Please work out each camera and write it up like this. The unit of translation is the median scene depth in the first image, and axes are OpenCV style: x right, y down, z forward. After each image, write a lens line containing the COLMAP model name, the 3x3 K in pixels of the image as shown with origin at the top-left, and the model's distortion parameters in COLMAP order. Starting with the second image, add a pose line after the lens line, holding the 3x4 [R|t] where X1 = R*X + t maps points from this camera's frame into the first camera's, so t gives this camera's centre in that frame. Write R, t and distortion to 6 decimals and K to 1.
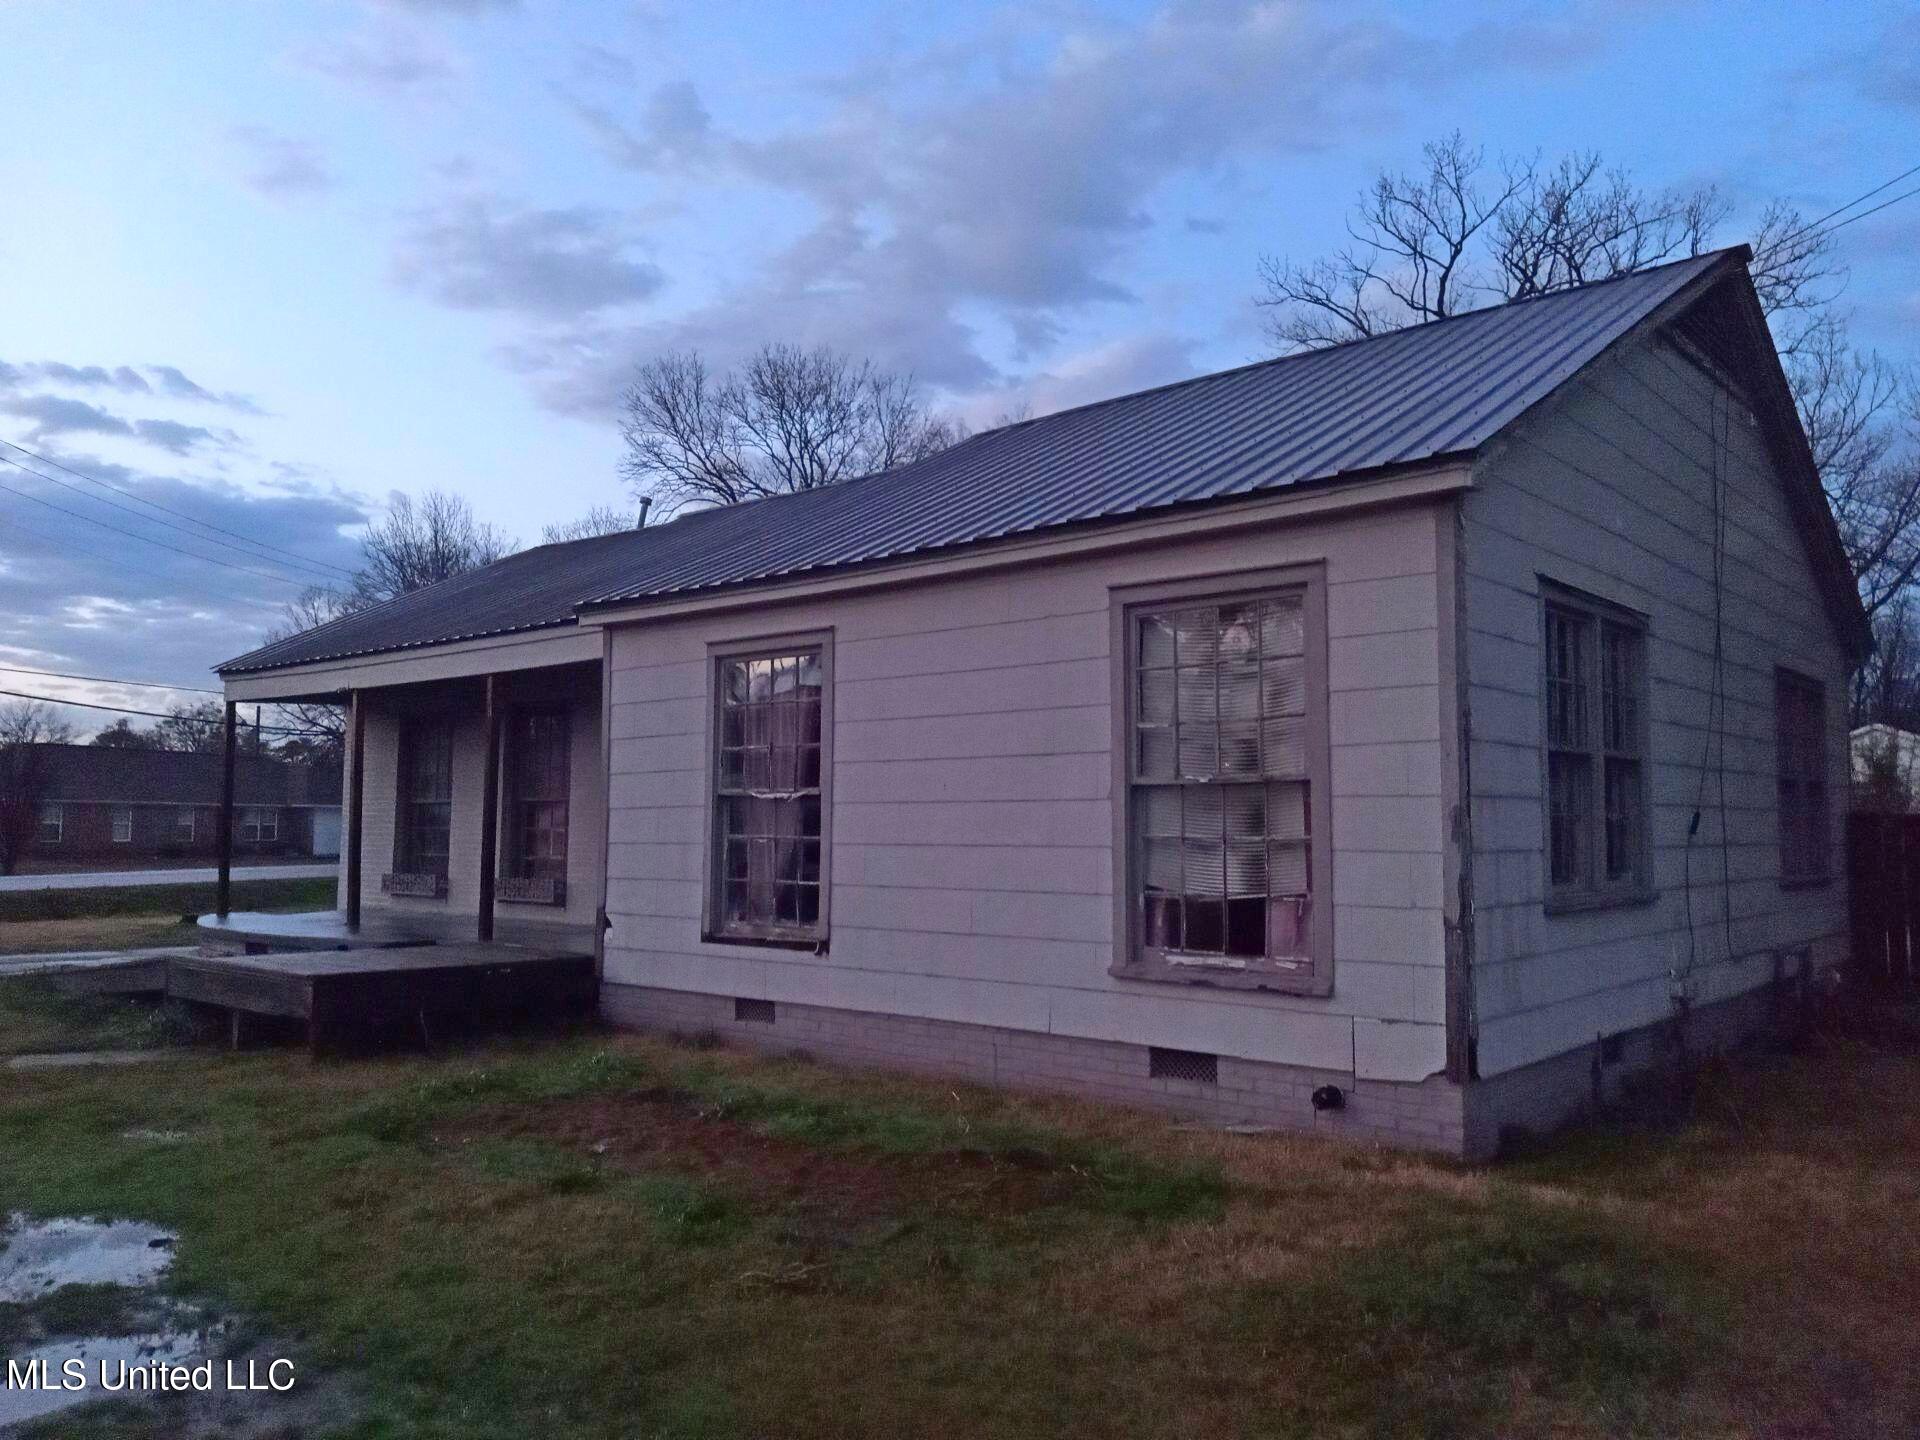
lens RADIAL K [[1386.4, 0, 960.0], [0, 1386.4, 720.0], [0, 0, 1]] dist [0.059736, -0.095709]
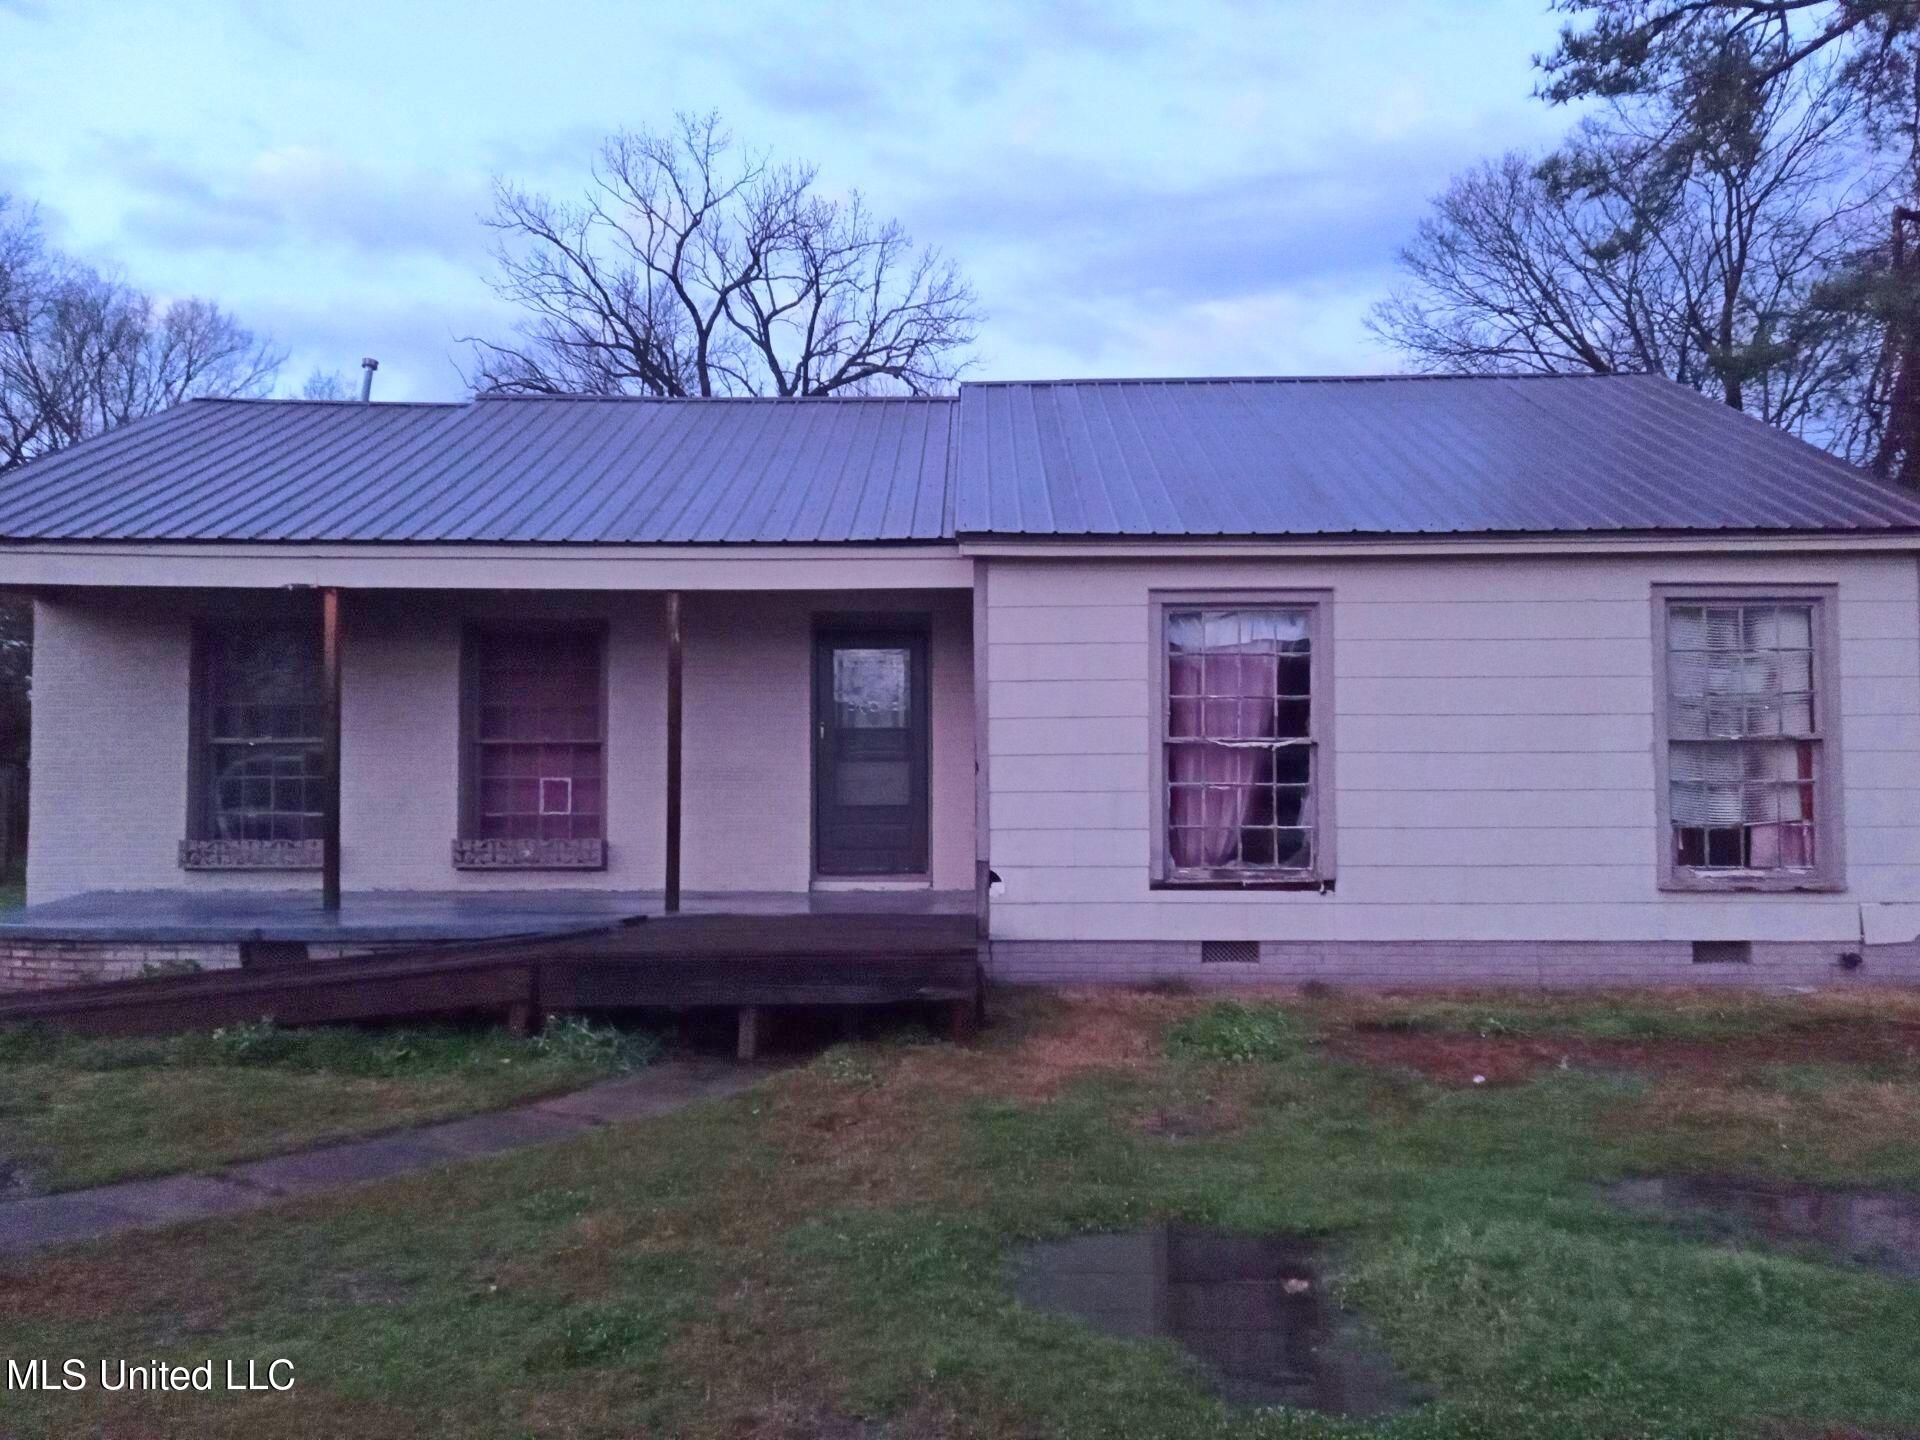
lens RADIAL K [[1386.4, 0, 960.0], [0, 1386.4, 720.0], [0, 0, 1]] dist [0.059736, -0.095709]
pose [[0.773694, 0.020720, 0.633221, -0.974492], [-0.045482, 0.998703, 0.022892, 0.022905], [-0.631925, -0.046512, 0.773633, 0.340347]]
